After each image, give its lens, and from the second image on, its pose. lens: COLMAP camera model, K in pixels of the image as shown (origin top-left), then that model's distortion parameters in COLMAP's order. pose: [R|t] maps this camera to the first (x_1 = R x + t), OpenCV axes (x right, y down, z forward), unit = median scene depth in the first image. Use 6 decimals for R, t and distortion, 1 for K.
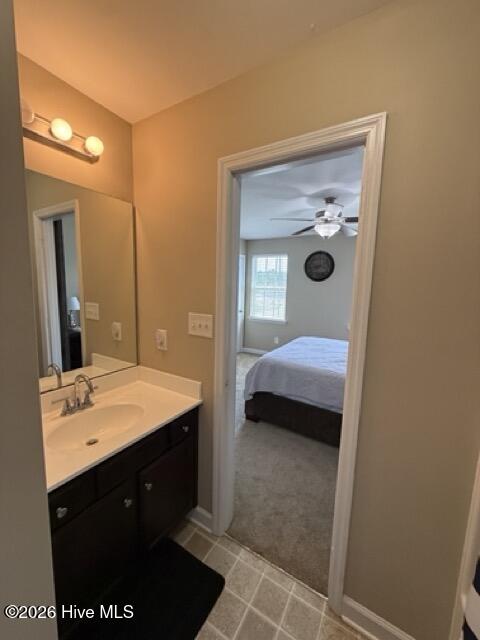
lens RADIAL K [[255.8, 0, 237.6], [0, 255.8, 319.6], [0, 0, 1]] dist [0.004158, 0.000169]
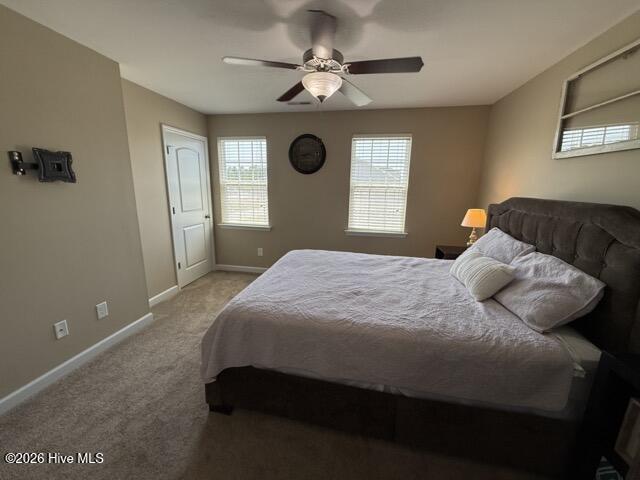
lens RADIAL K [[255.8, 0, 318.3], [0, 255.8, 237.7], [0, 0, 1]] dist [0.004158, 0.000169]
pose [[0.933876, -0.085176, 0.347305, 0.062217], [0.055876, 0.994046, 0.093544, -0.029024], [-0.353205, -0.067952, 0.933075, 0.260906]]
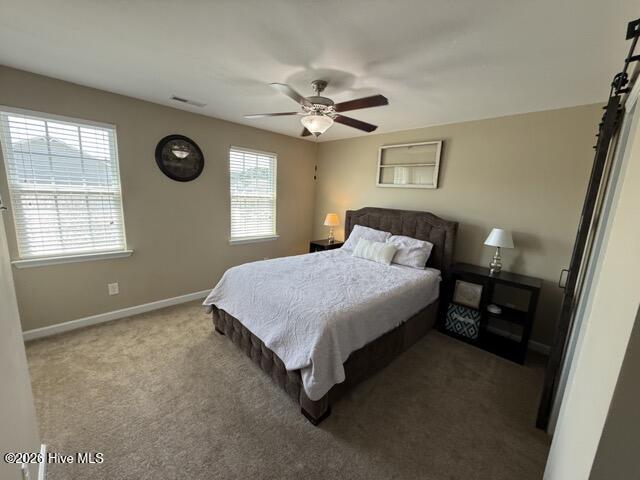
lens RADIAL K [[255.8, 0, 315.5], [0, 255.8, 238.1], [0, 0, 1]] dist [0.004158, 0.000169]
pose [[0.242411, -0.181098, 0.953121, -0.294986], [0.085217, 0.982601, 0.165026, -0.092939], [-0.966424, 0.041218, 0.253626, 0.543392]]
